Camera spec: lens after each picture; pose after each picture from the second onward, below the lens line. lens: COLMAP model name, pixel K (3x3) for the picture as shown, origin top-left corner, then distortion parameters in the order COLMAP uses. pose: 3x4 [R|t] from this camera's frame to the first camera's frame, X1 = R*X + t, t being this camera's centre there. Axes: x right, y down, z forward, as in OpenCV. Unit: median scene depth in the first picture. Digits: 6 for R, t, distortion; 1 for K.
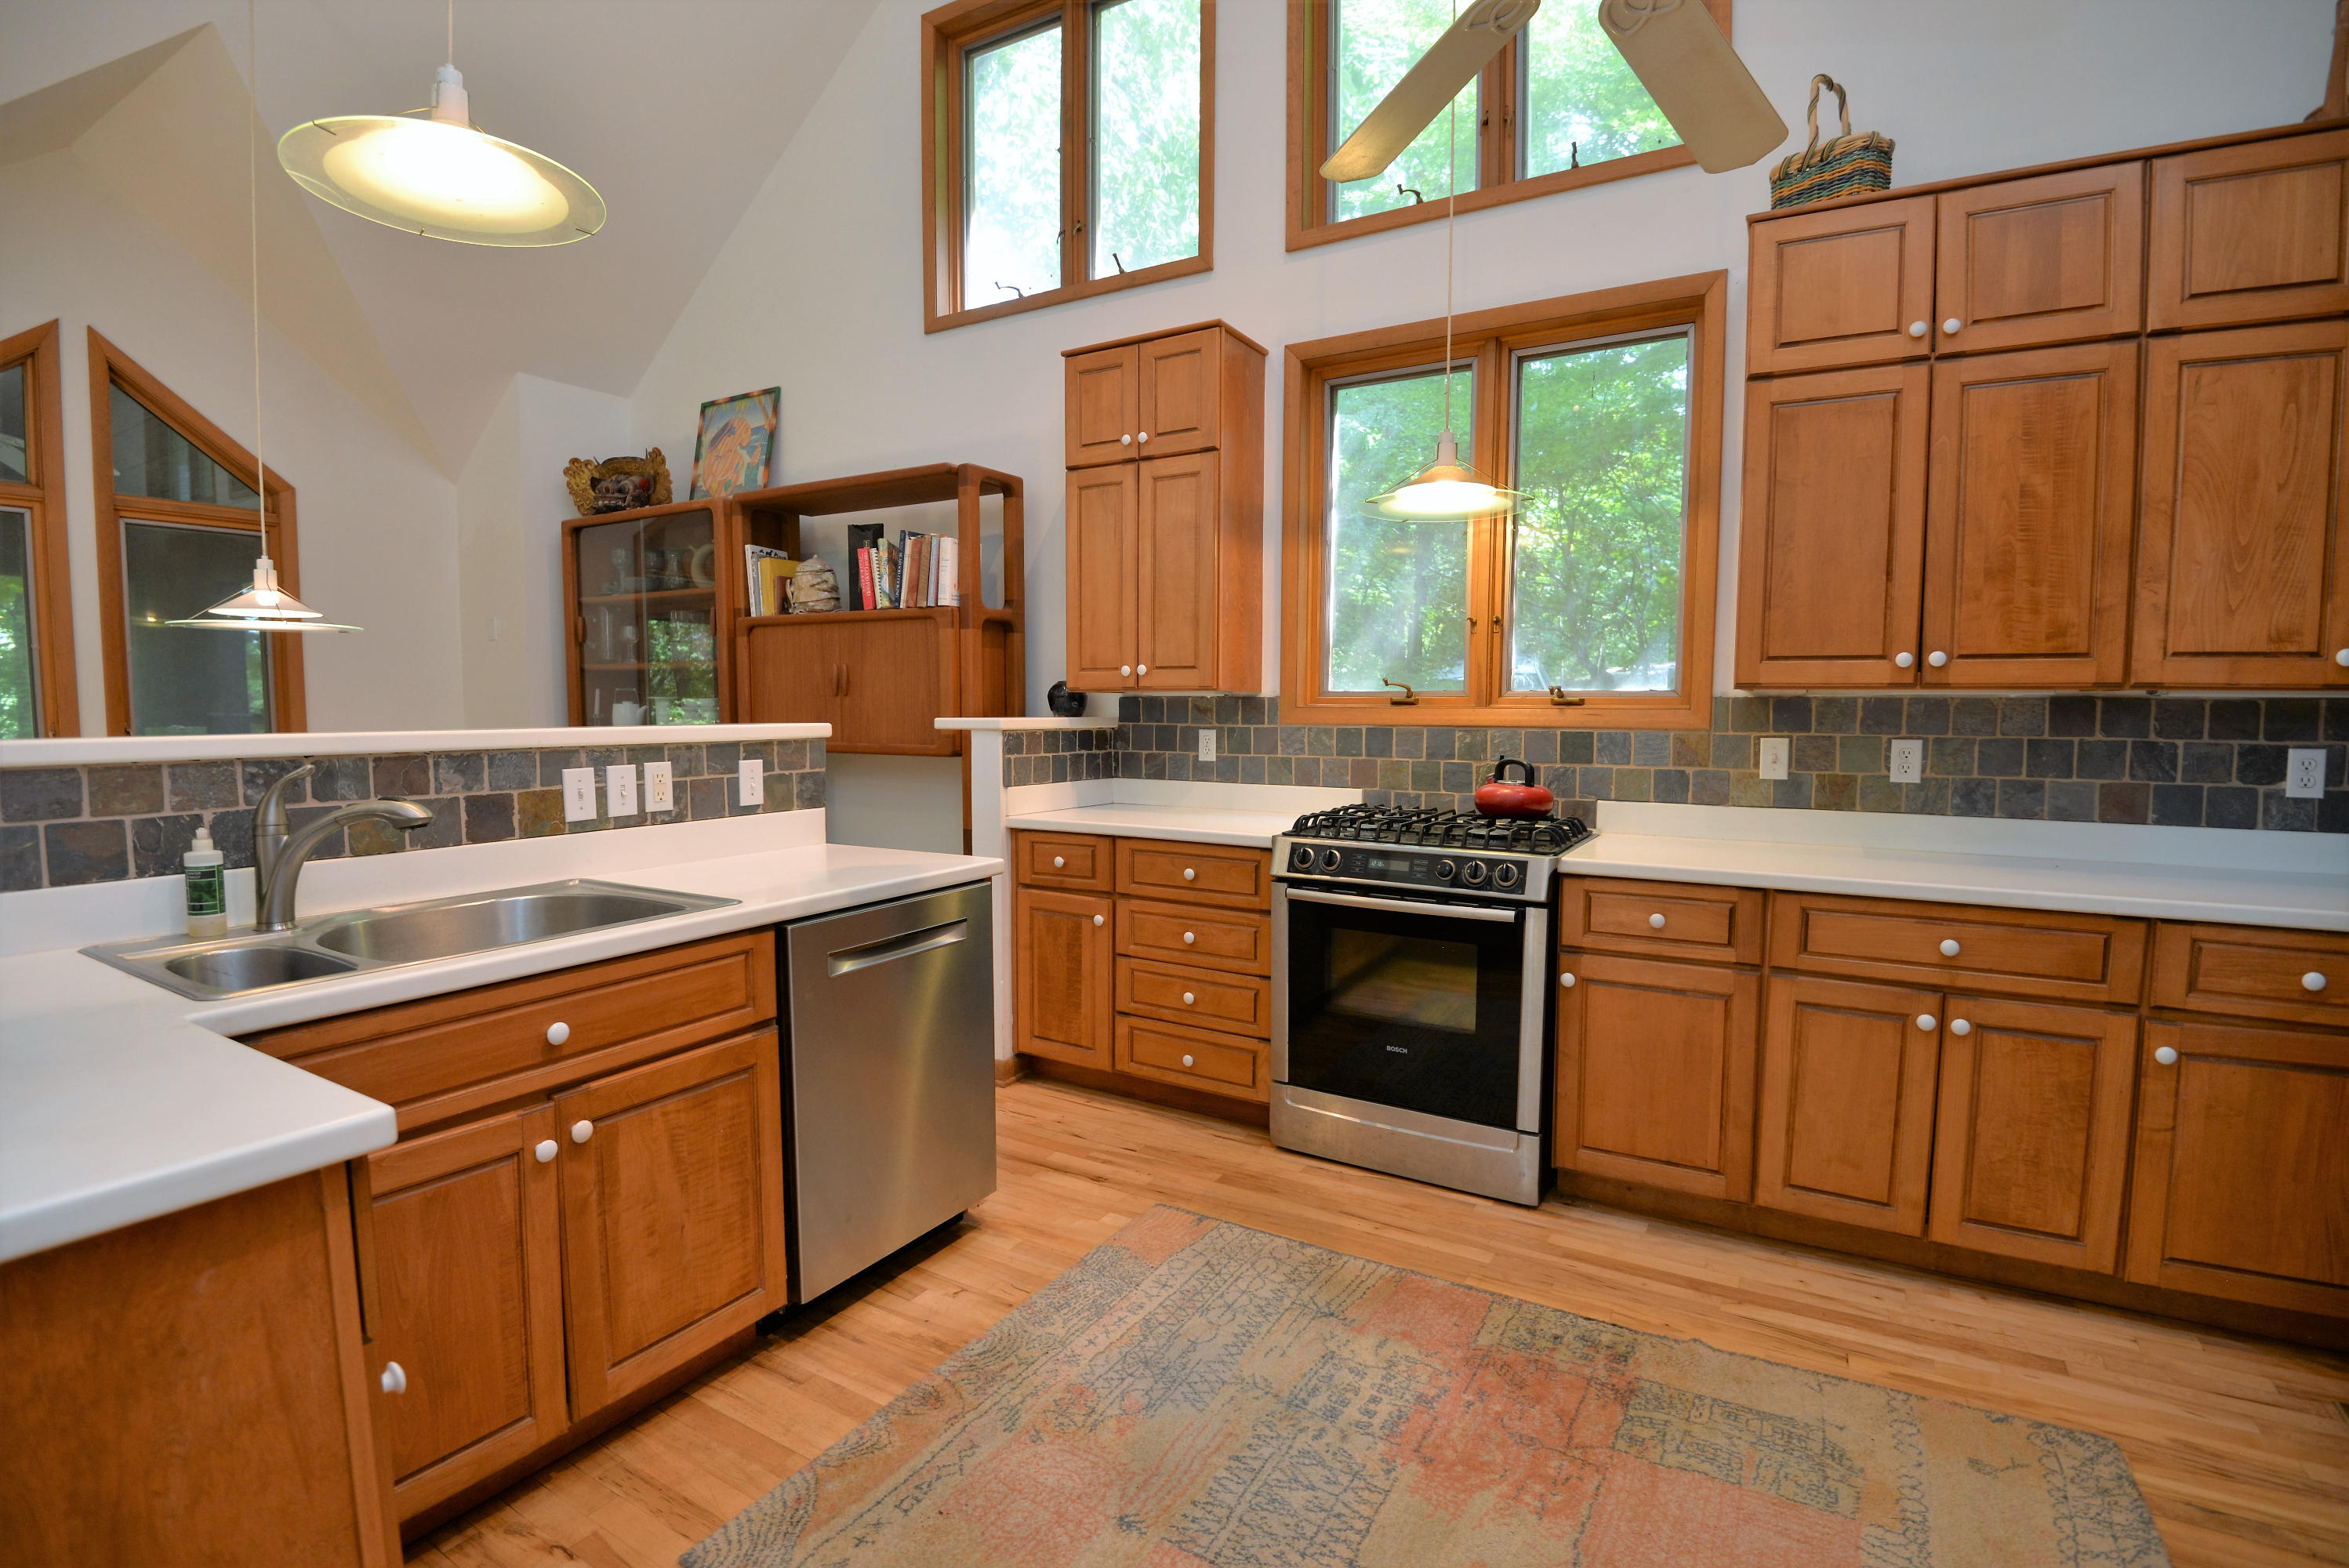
lens RADIAL K [[1091.3, 0, 1176.1], [0, 1091.3, 788.6], [0, 0, 1]] dist [0.000365, -0.027812]
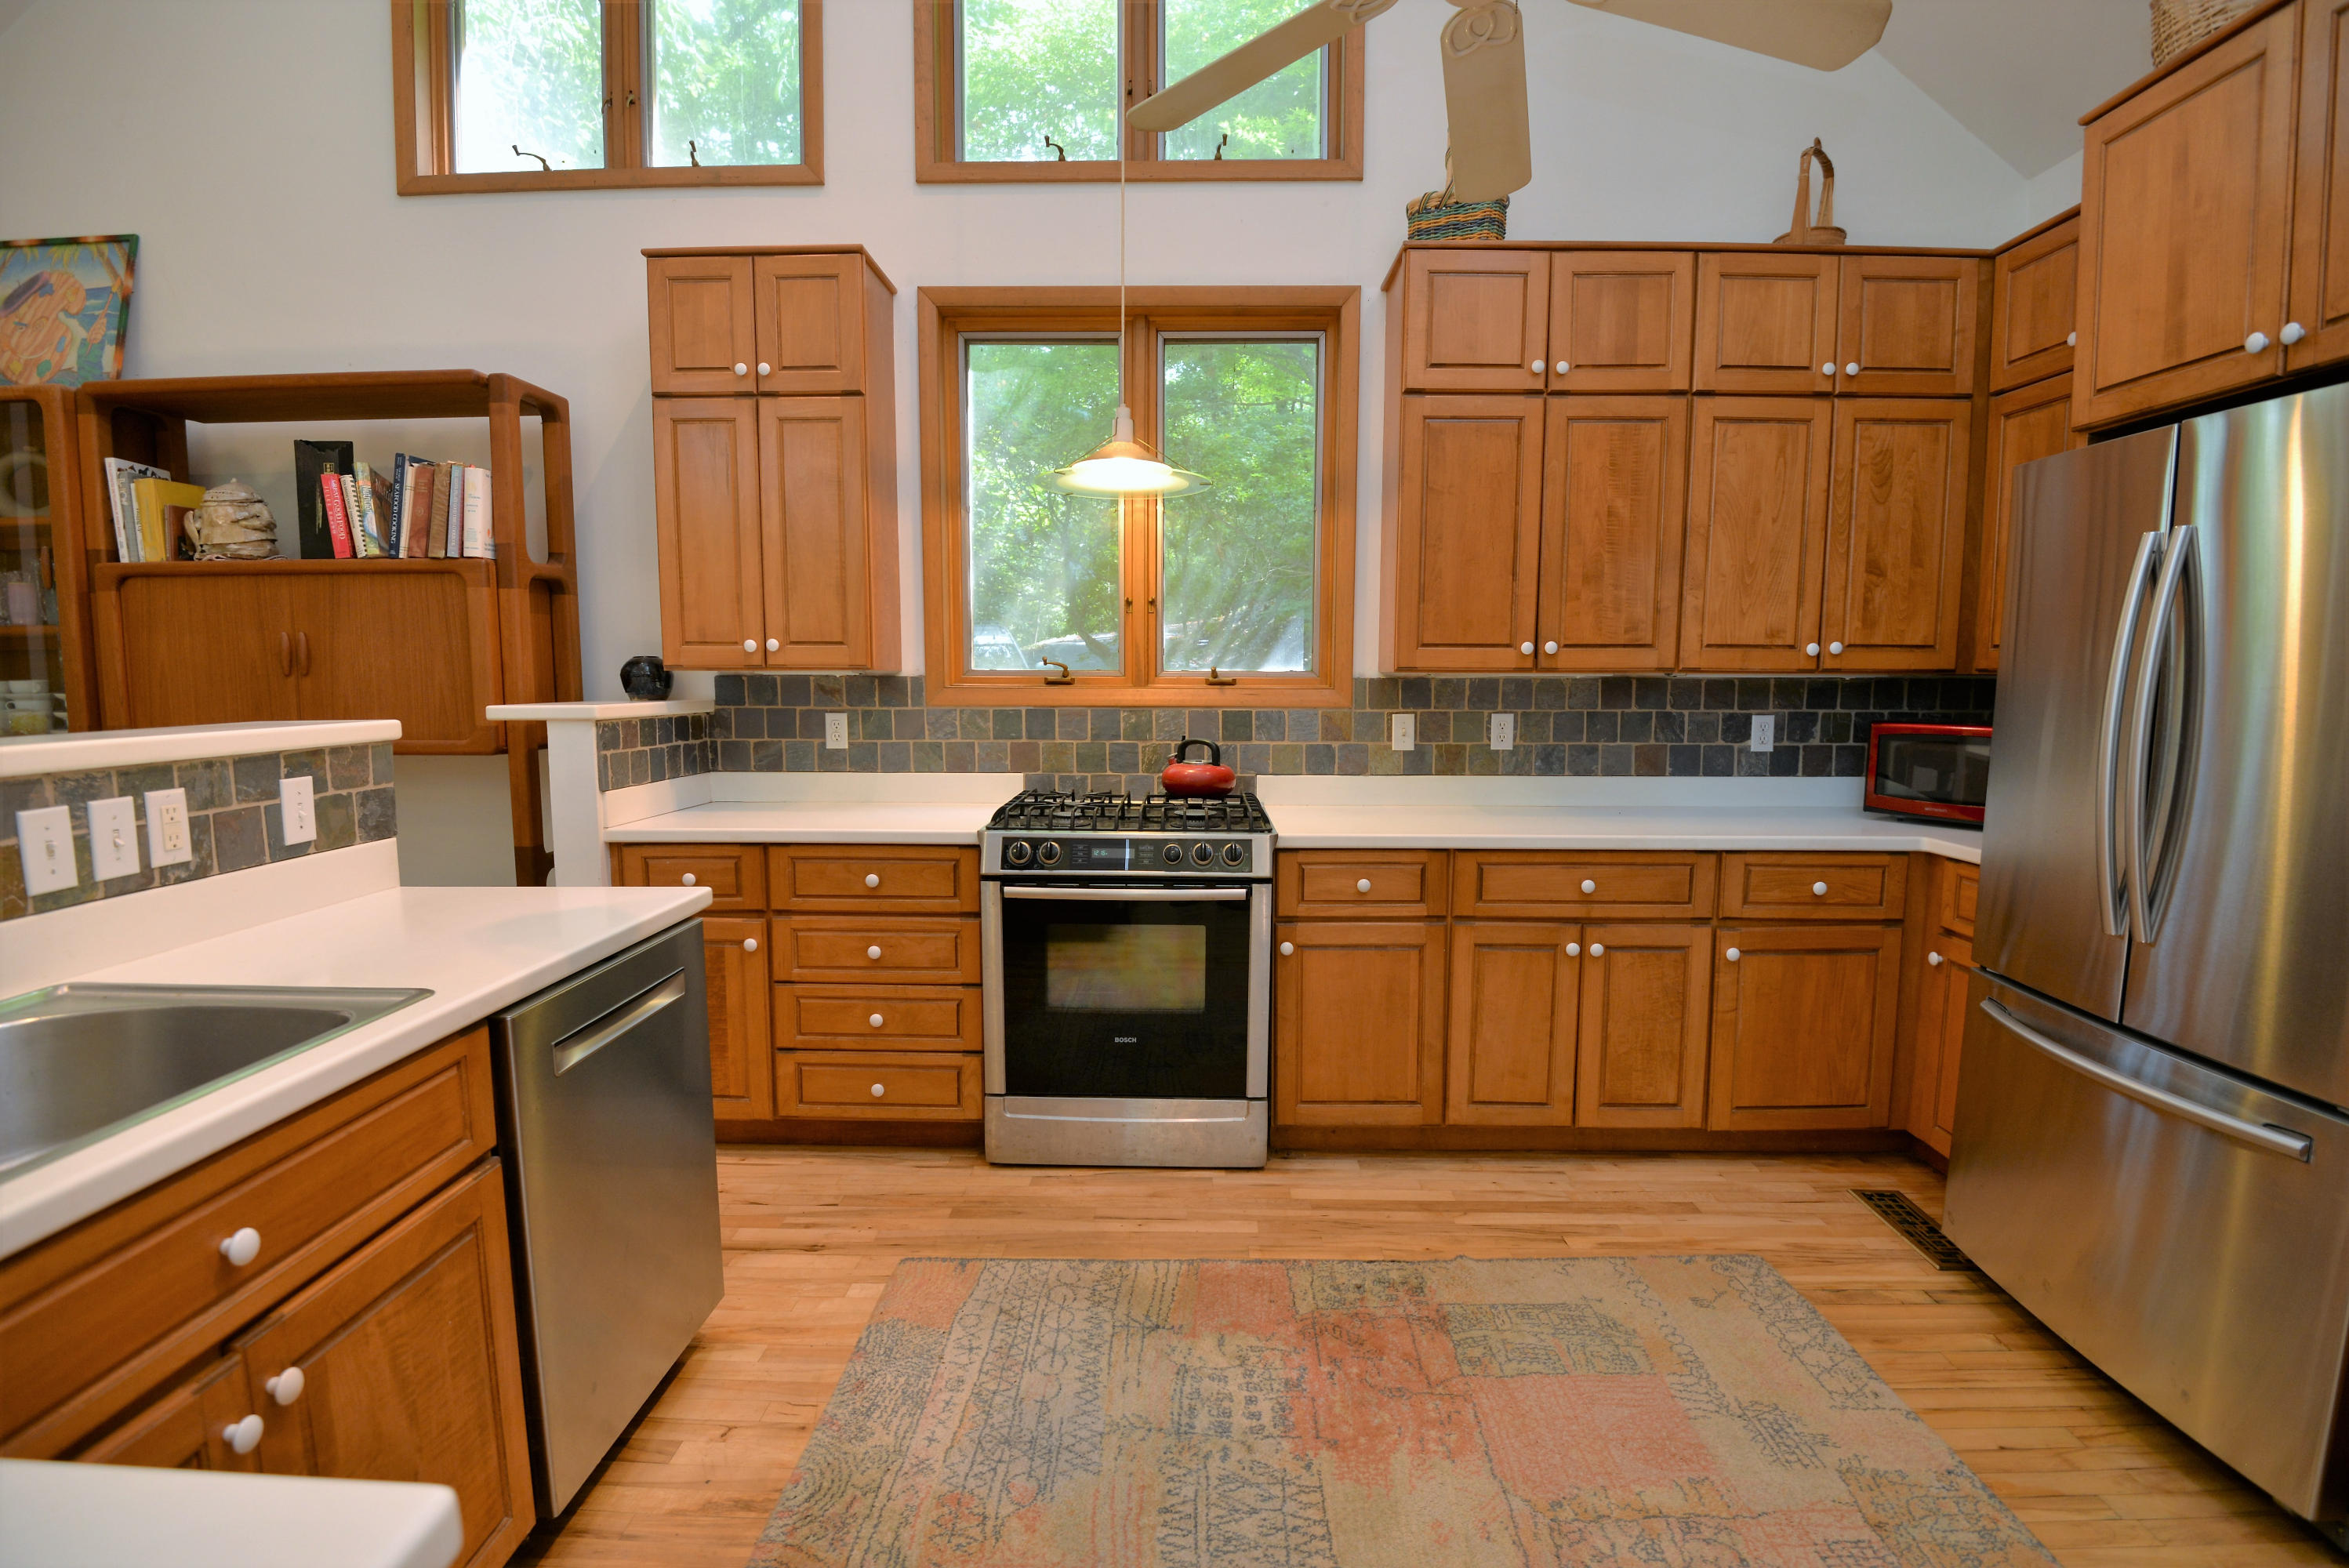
lens RADIAL K [[1101.2, 0, 1175.7], [0, 1101.2, 789.8], [0, 0, 1]] dist [-0.001547, -0.023270]
pose [[0.868835, -0.053460, 0.492207, -0.255864], [0.038816, 0.998448, 0.039927, -0.025464], [-0.493578, -0.015585, 0.869562, 0.133260]]
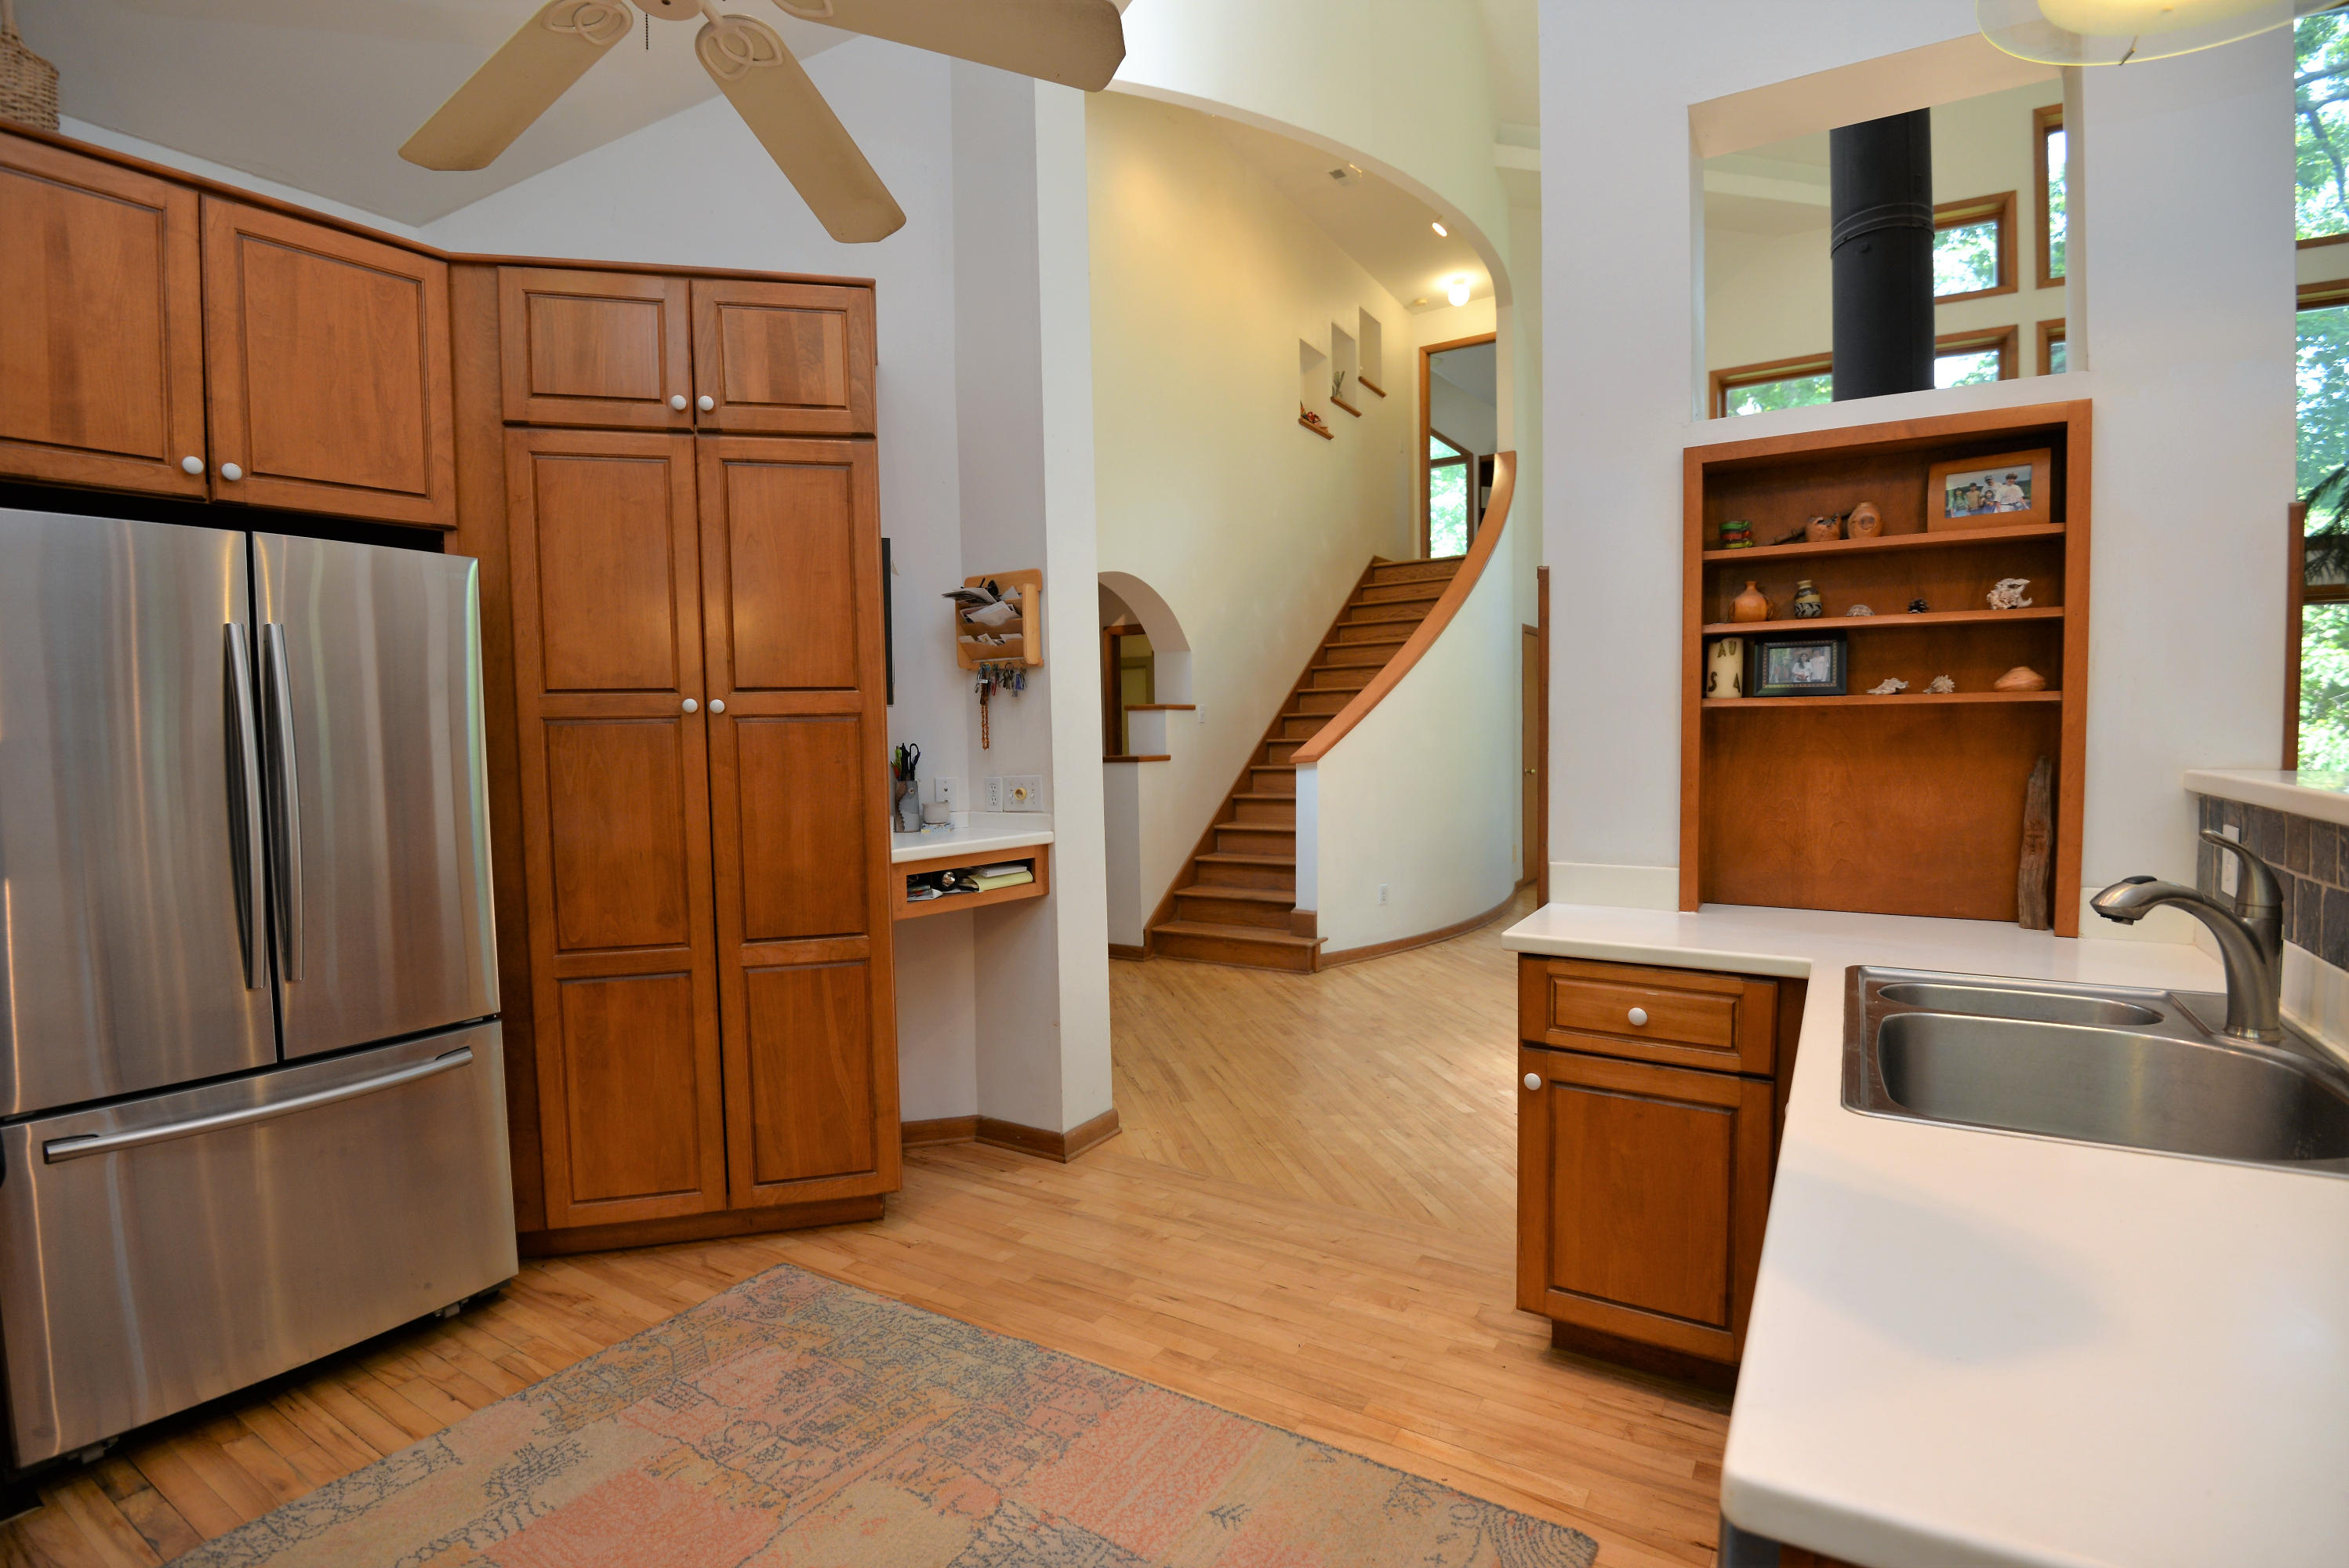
lens RADIAL K [[1091.3, 0, 1176.1], [0, 1091.3, 788.6], [0, 0, 1]] dist [0.000365, -0.027812]
pose [[-0.999454, 0.013532, 0.030142, -0.049803], [0.017472, 0.990753, 0.134551, -0.114869], [-0.028043, 0.135004, -0.990448, 1.216586]]
